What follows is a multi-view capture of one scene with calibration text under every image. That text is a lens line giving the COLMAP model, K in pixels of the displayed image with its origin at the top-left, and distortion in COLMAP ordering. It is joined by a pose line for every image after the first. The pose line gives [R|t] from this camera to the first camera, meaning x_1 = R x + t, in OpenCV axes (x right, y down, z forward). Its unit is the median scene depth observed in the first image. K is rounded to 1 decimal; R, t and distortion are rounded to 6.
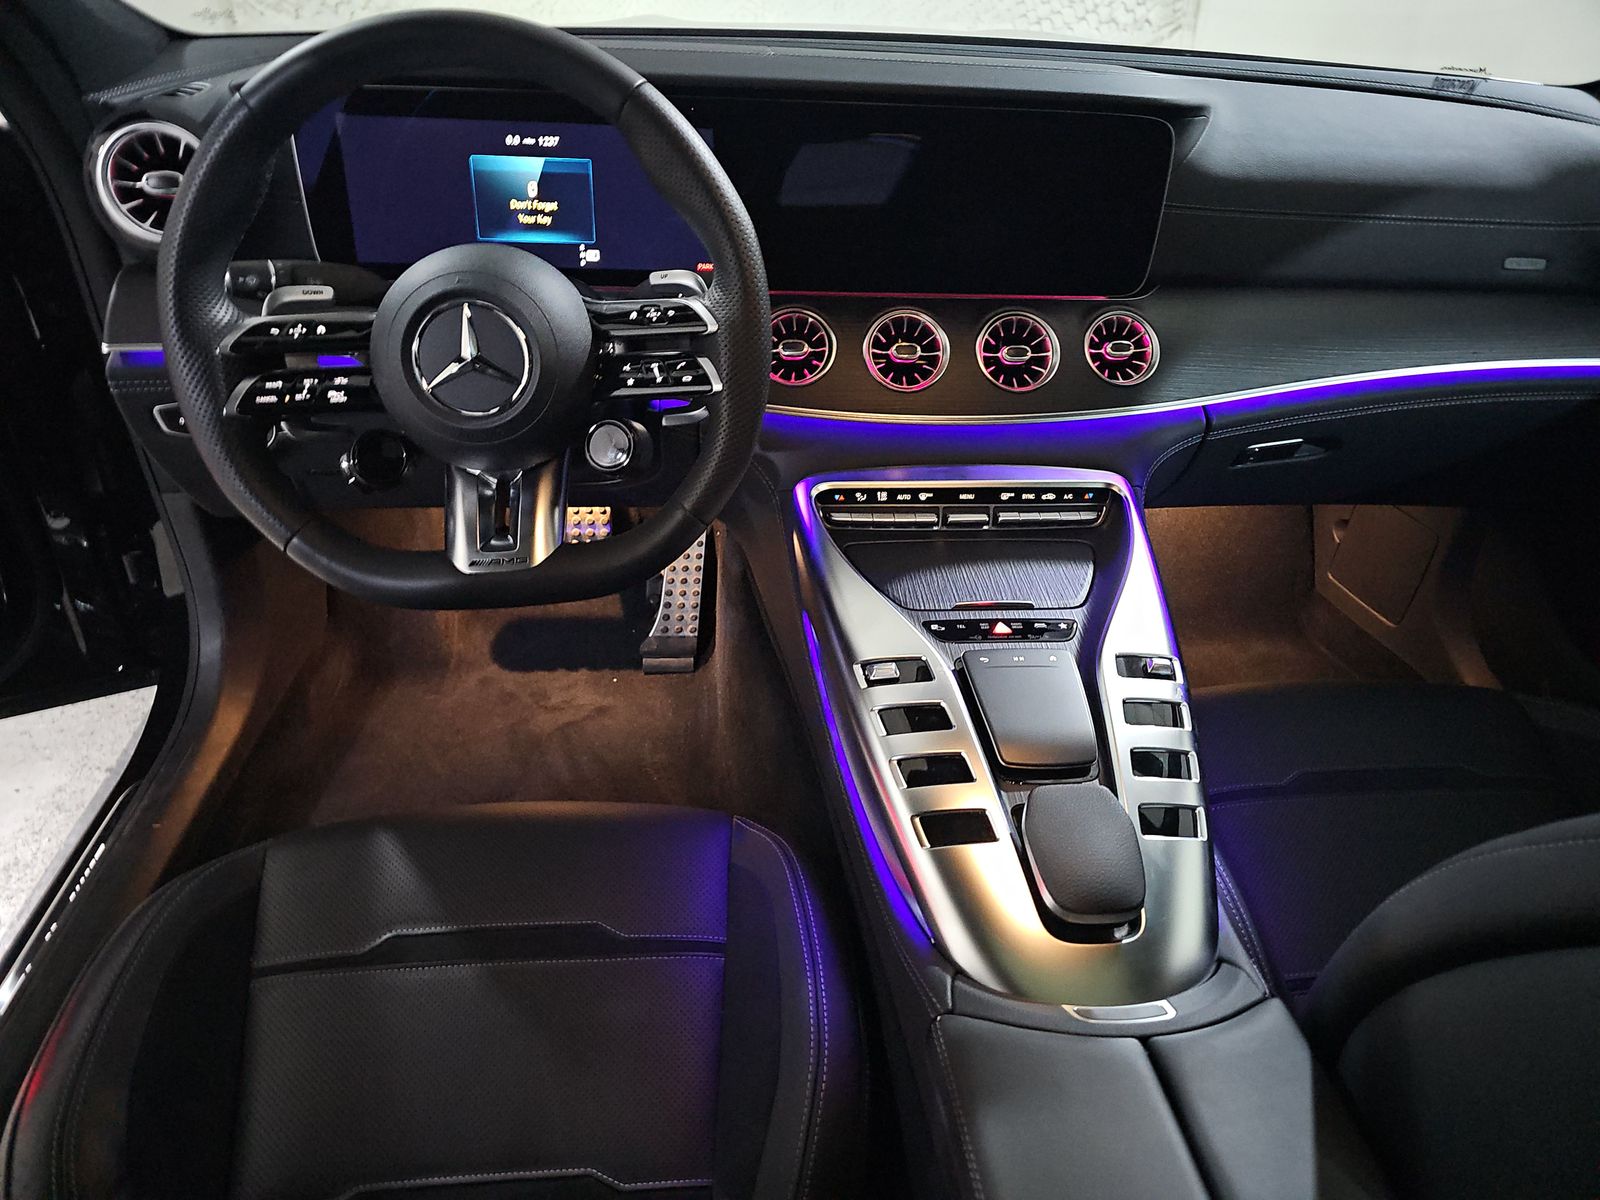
lens RADIAL K [[1029.3, 0, 800.0], [0, 1029.3, 600.0], [0, 0, 1]] dist [0.036450, 0.003333]
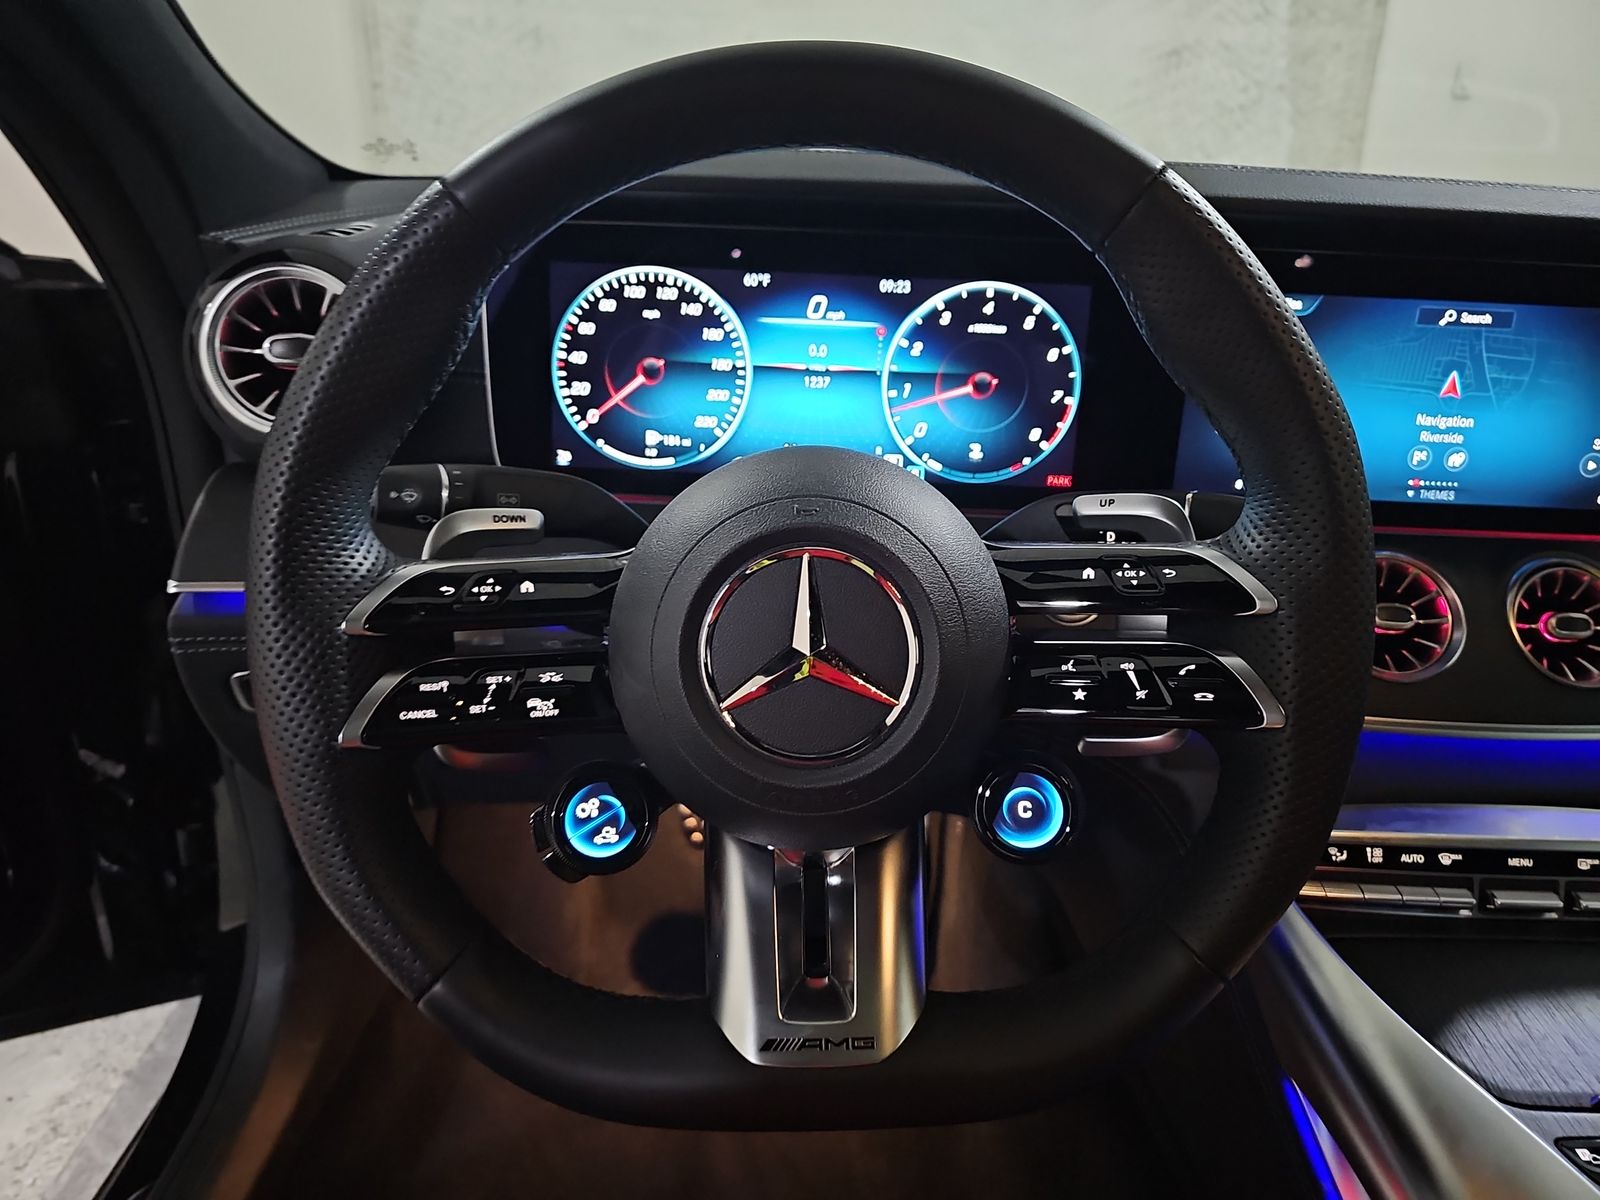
lens RADIAL K [[992.6, 0, 800.0], [0, 992.6, 600.0], [0, 0, 1]] dist [0.037303, 0.001422]
pose [[0.997880, 0.031662, -0.056851, -0.246483], [-0.041035, 0.984221, -0.172120, -0.145385], [0.050505, 0.174088, 0.983434, 0.420865]]
